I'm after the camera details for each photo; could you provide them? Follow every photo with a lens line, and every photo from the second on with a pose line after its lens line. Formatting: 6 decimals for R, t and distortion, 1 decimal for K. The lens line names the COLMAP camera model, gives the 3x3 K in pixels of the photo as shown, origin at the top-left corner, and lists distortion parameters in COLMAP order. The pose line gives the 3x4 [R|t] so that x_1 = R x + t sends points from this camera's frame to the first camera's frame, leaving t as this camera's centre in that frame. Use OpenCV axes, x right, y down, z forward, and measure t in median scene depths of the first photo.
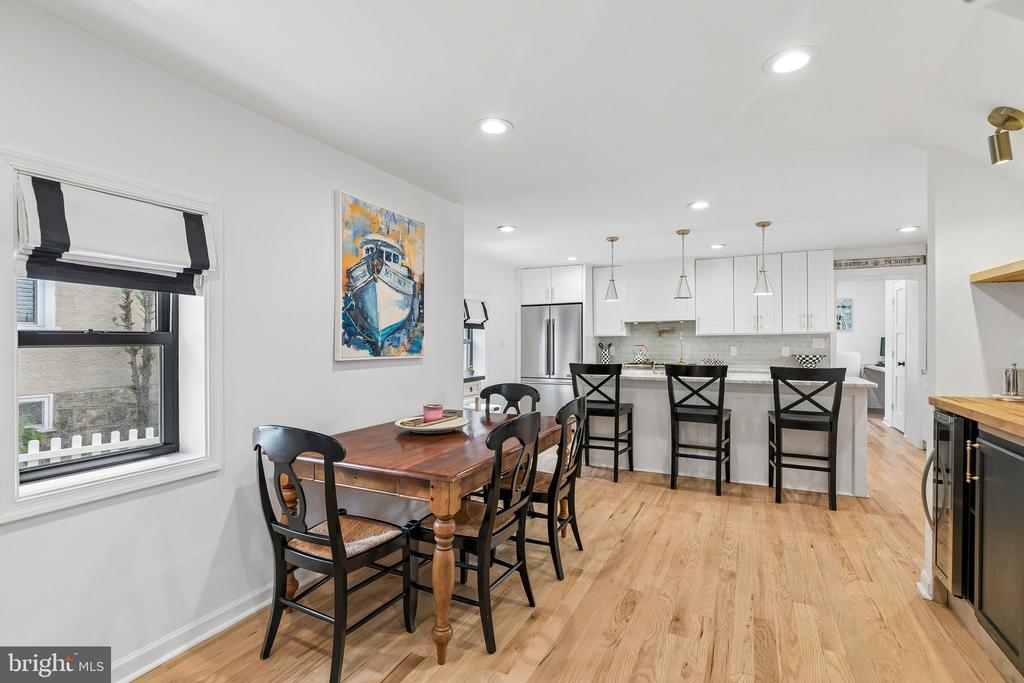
lens RADIAL K [[484.7, 0, 509.7], [0, 484.7, 339.1], [0, 0, 1]] dist [-0.000607, -0.000319]
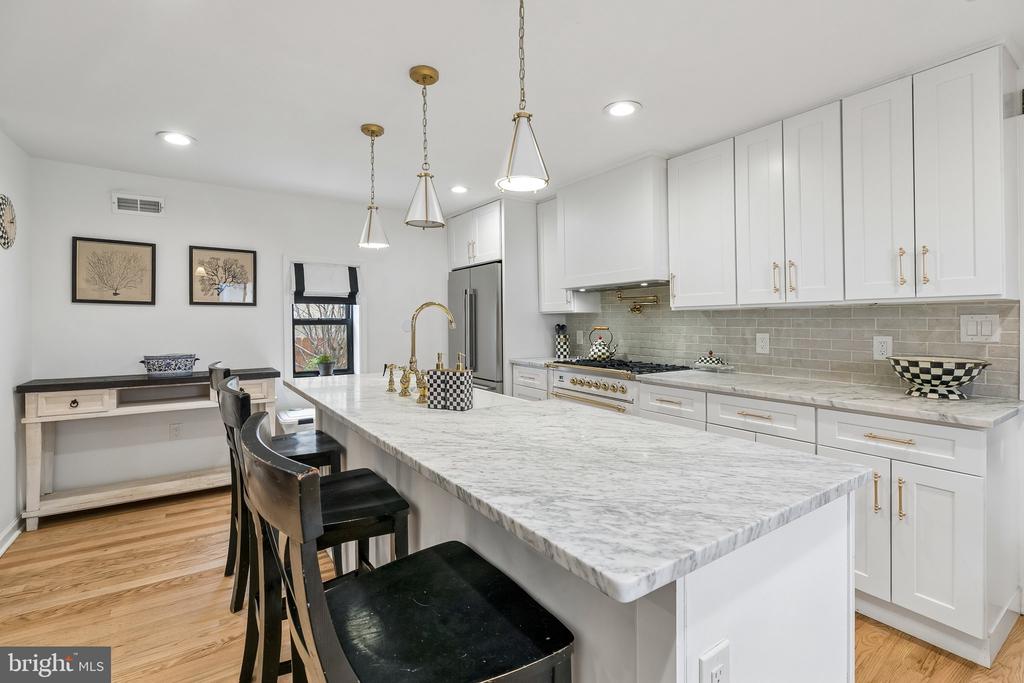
lens RADIAL K [[465.8, 0, 510.8], [0, 465.8, 316.7], [0, 0, 1]] dist [0.002204, 0.000220]
pose [[0.876509, -0.003480, -0.481372, 0.794962], [0.001704, 0.999990, -0.004127, 0.001386], [0.481382, 0.002797, 0.876507, 0.836477]]
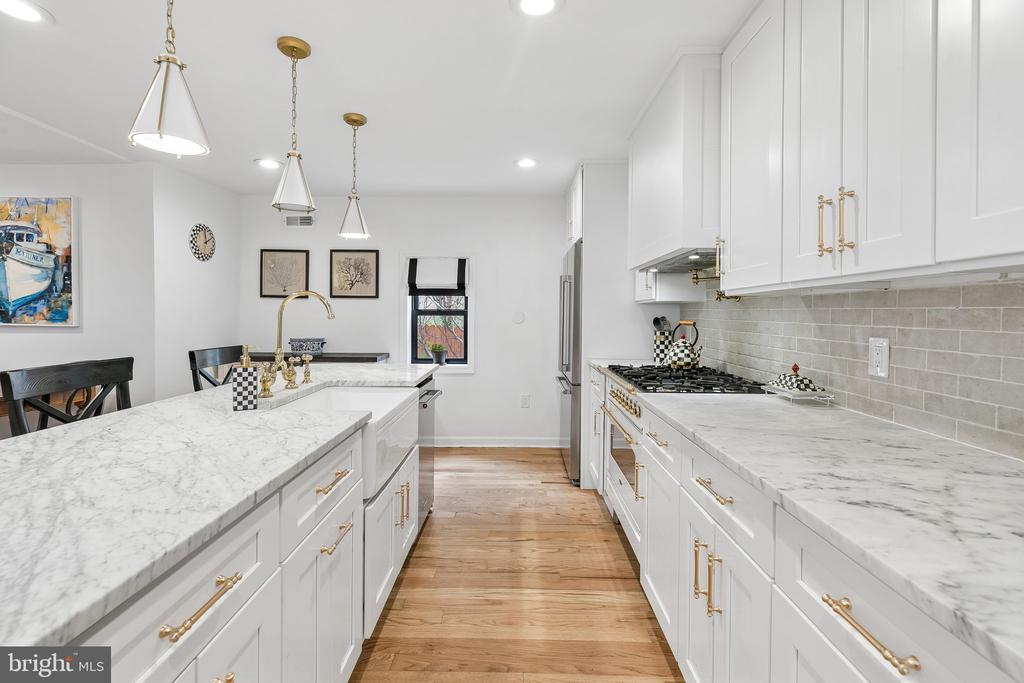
lens RADIAL K [[470.4, 0, 510.3], [0, 470.4, 314.8], [0, 0, 1]] dist [0.002352, 0.000224]
pose [[0.428149, 0.007791, -0.903675, 1.014782], [-0.000167, 0.999964, 0.008542, 0.003855], [0.903708, -0.003506, 0.428134, 1.256869]]
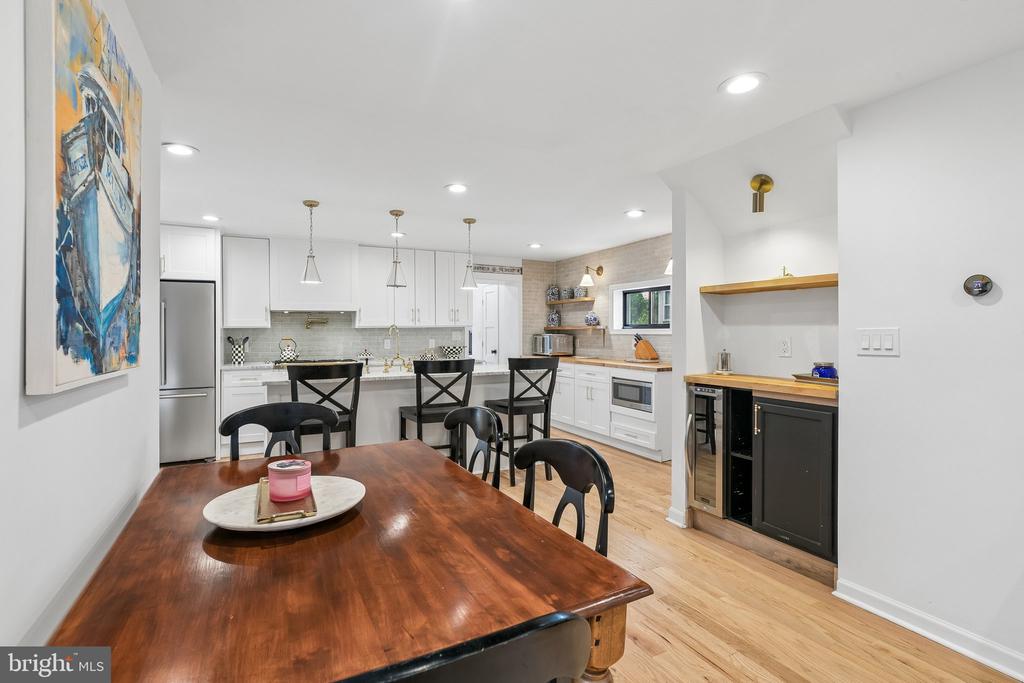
lens RADIAL K [[484.7, 0, 509.7], [0, 484.7, 339.1], [0, 0, 1]] dist [-0.000607, -0.000319]
pose [[0.593513, -0.010322, 0.804758, -0.306021], [-0.002213, 0.999893, 0.014457, -0.000306], [-0.804821, -0.010361, 0.593427, 0.375365]]
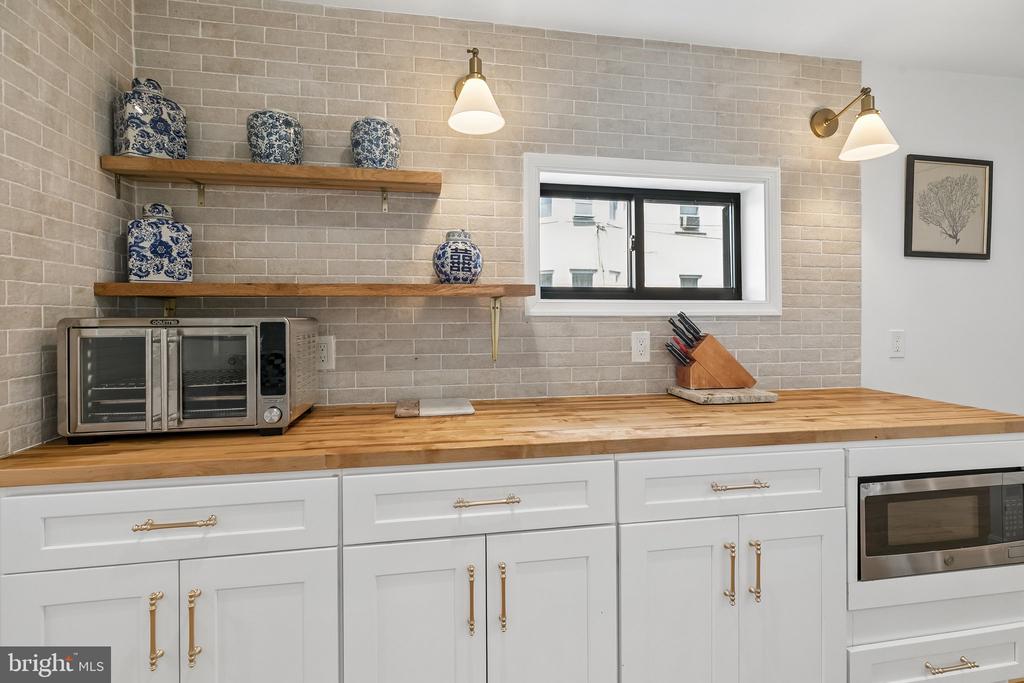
lens RADIAL K [[487.8, 0, 520.1], [0, 487.8, 321.5], [0, 0, 1]] dist [0.005015, 0.000550]
pose [[-0.608420, -0.005007, 0.793599, 0.846779], [0.000739, 0.999976, 0.006876, 0.008286], [-0.793615, 0.004769, -0.608402, 1.397981]]
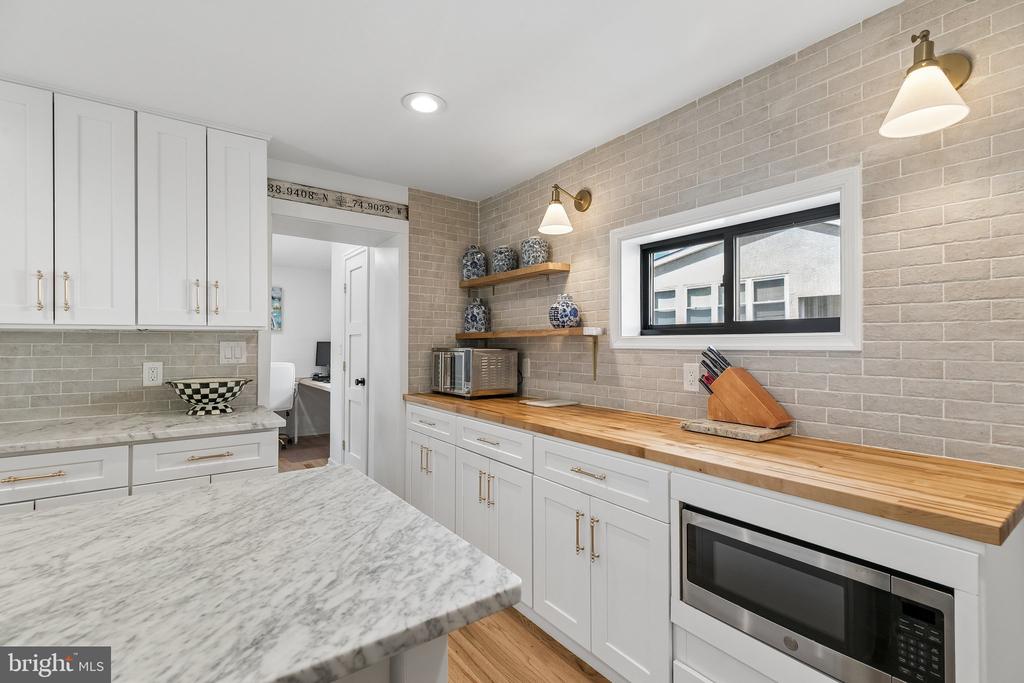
lens RADIAL K [[463.7, 0, 509.9], [0, 463.7, 343.2], [0, 0, 1]] dist [0.002903, 0.000382]
pose [[0.457806, 0.003166, 0.889046, 0.592529], [-0.002914, 0.999994, -0.002061, 0.000304], [-0.889047, -0.001647, 0.457812, 0.916167]]
